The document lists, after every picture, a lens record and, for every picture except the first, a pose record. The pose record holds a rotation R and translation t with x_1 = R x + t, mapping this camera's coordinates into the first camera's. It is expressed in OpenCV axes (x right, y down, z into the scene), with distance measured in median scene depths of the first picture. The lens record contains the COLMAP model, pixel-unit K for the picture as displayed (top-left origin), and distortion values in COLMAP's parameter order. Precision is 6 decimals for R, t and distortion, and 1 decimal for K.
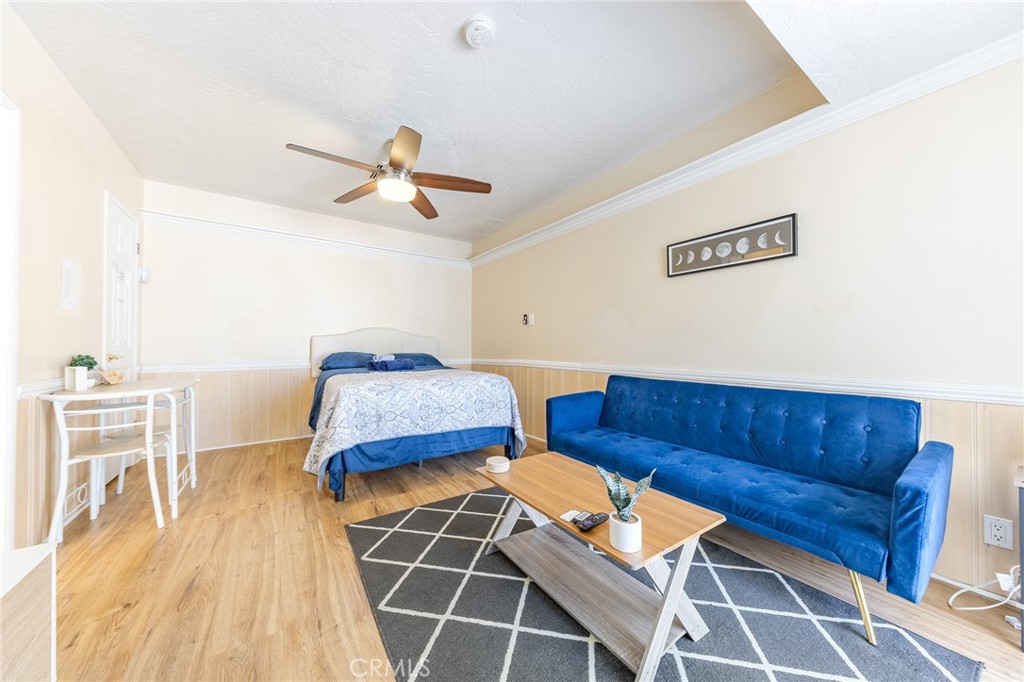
lens RADIAL K [[348.6, 0, 510.1], [0, 348.6, 346.4], [0, 0, 1]] dist [0.001711, -0.000803]
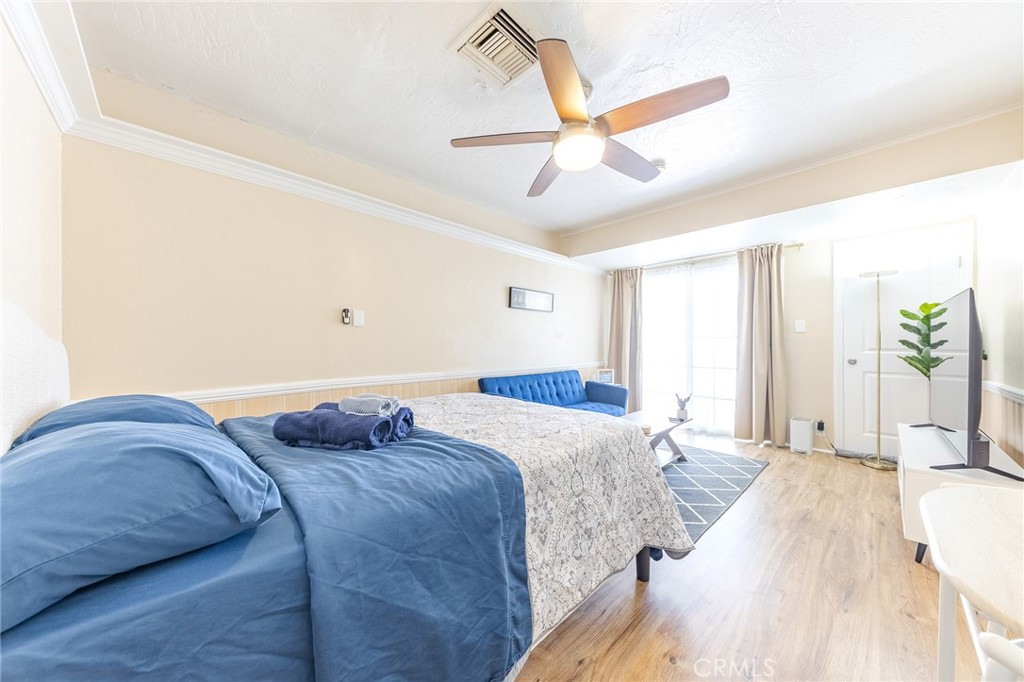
lens RADIAL K [[348.6, 0, 502.7], [0, 348.6, 341.7], [0, 0, 1]] dist [0.001711, -0.000803]
pose [[-0.167911, 0.003802, 0.985795, -1.105858], [-0.003669, 0.999983, -0.004482, -0.046067], [-0.985795, -0.004369, -0.167894, 1.377499]]
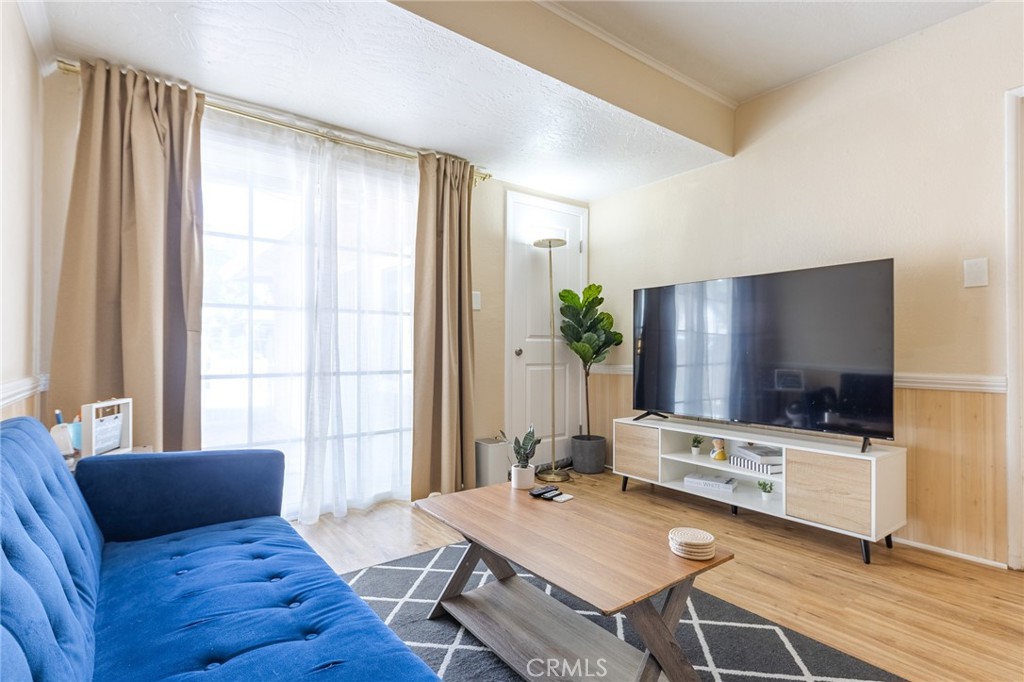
lens RADIAL K [[493.6, 0, 511.3], [0, 493.6, 348.2], [0, 0, 1]] dist [0.006299, 0.001302]
pose [[-0.997196, -0.003142, -0.074766, 0.245685], [-0.002472, 0.999956, -0.009049, 0.027556], [0.074792, -0.008839, -0.997160, 1.265171]]
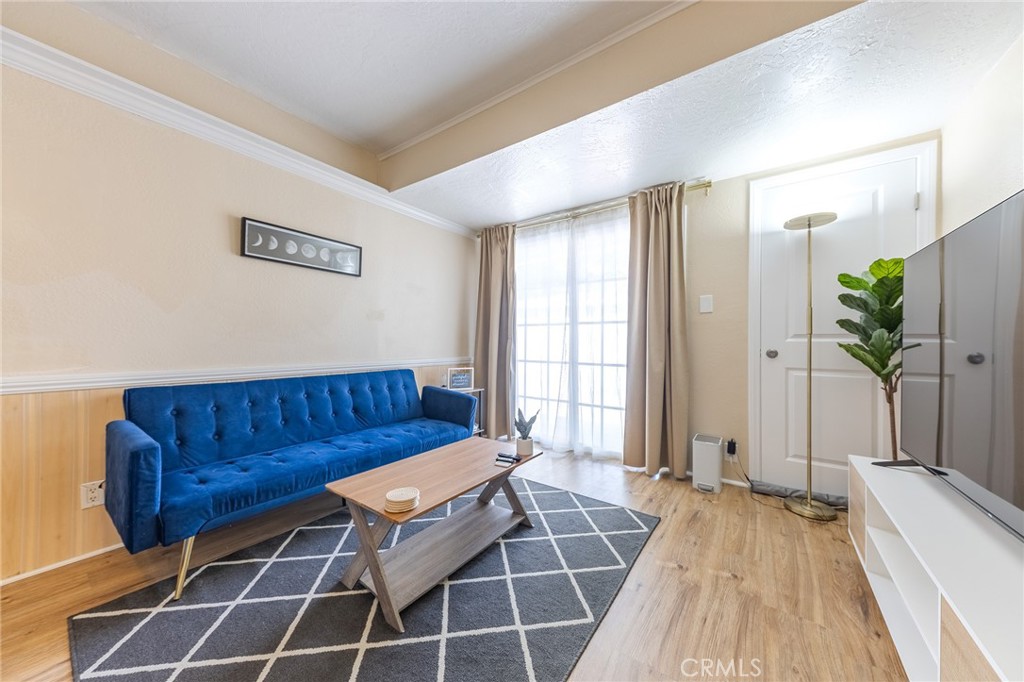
lens RADIAL K [[348.6, 0, 510.8], [0, 348.6, 339.6], [0, 0, 1]] dist [0.001711, -0.000803]
pose [[-0.353770, 0.002149, 0.935330, -0.581388], [-0.009883, 0.999933, -0.006035, -0.001434], [-0.935280, -0.011379, -0.353725, 0.745919]]
